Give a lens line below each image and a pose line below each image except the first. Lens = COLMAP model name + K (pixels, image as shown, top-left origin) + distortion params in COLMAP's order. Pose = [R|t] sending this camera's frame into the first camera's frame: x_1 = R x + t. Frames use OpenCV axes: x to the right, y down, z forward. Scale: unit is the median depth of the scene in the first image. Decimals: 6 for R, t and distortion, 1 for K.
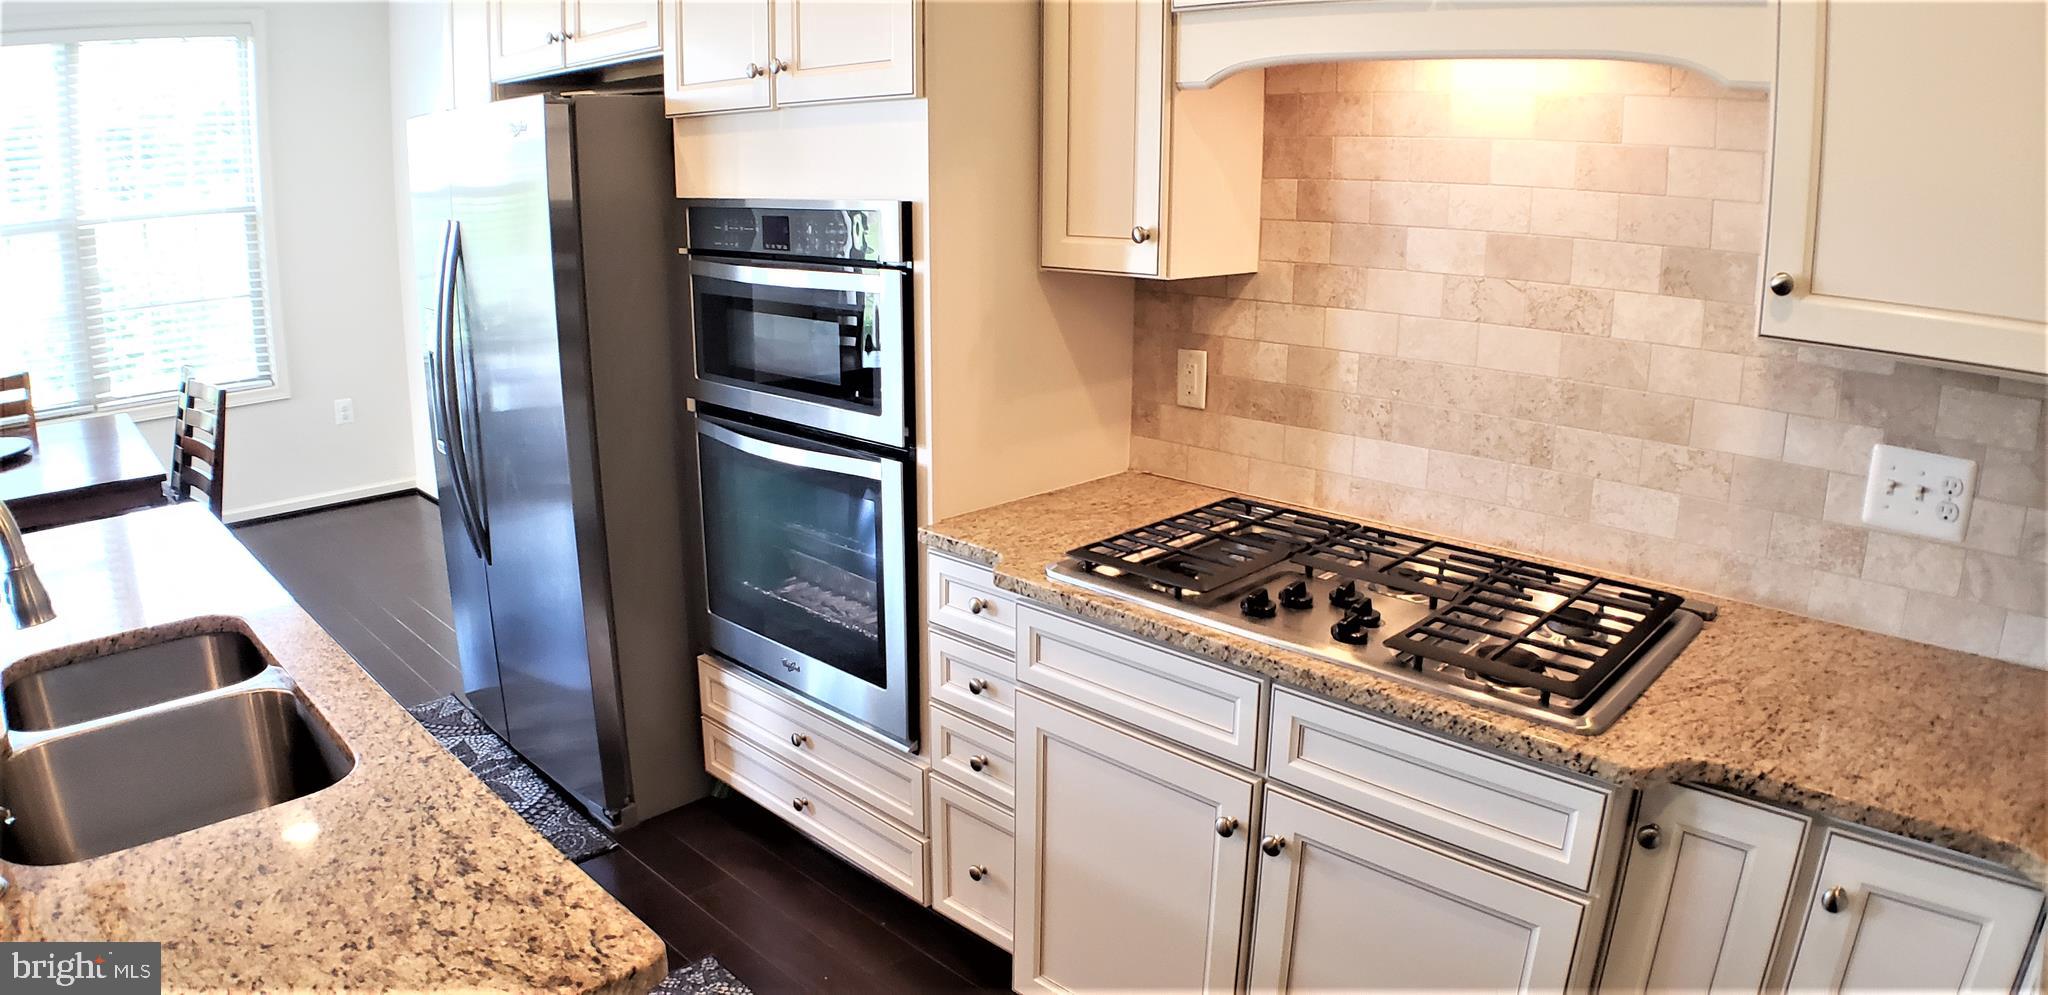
lens RADIAL K [[1232.9, 0, 1025.1], [0, 1232.9, 487.7], [0, 0, 1]] dist [-0.188852, 0.002519]
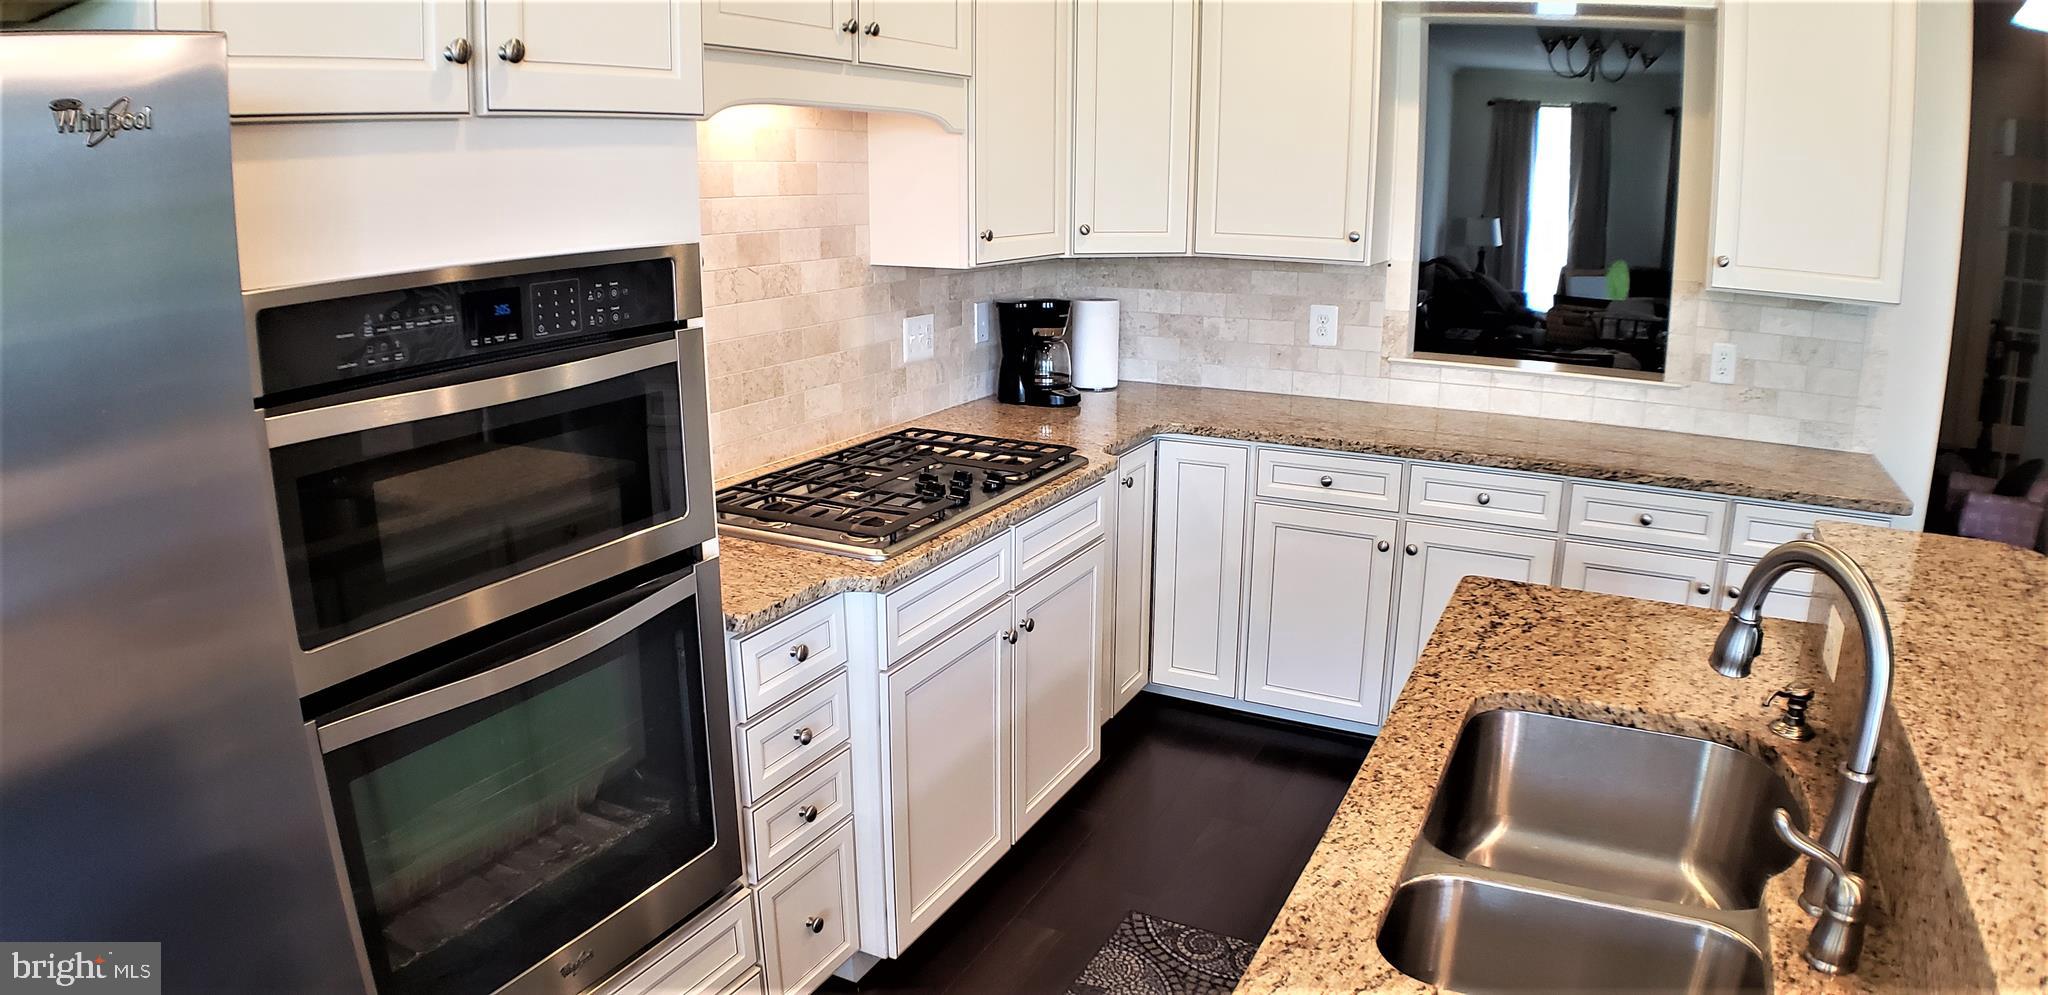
lens RADIAL K [[1234.6, 0, 1049.9], [0, 1234.6, 503.7], [0, 0, 1]] dist [-0.112320, -0.115783]
pose [[-0.301668, -0.256333, 0.918308, -1.071246], [0.222518, 0.917650, 0.329247, -0.320367], [-0.927082, 0.303664, -0.219787, 1.112291]]
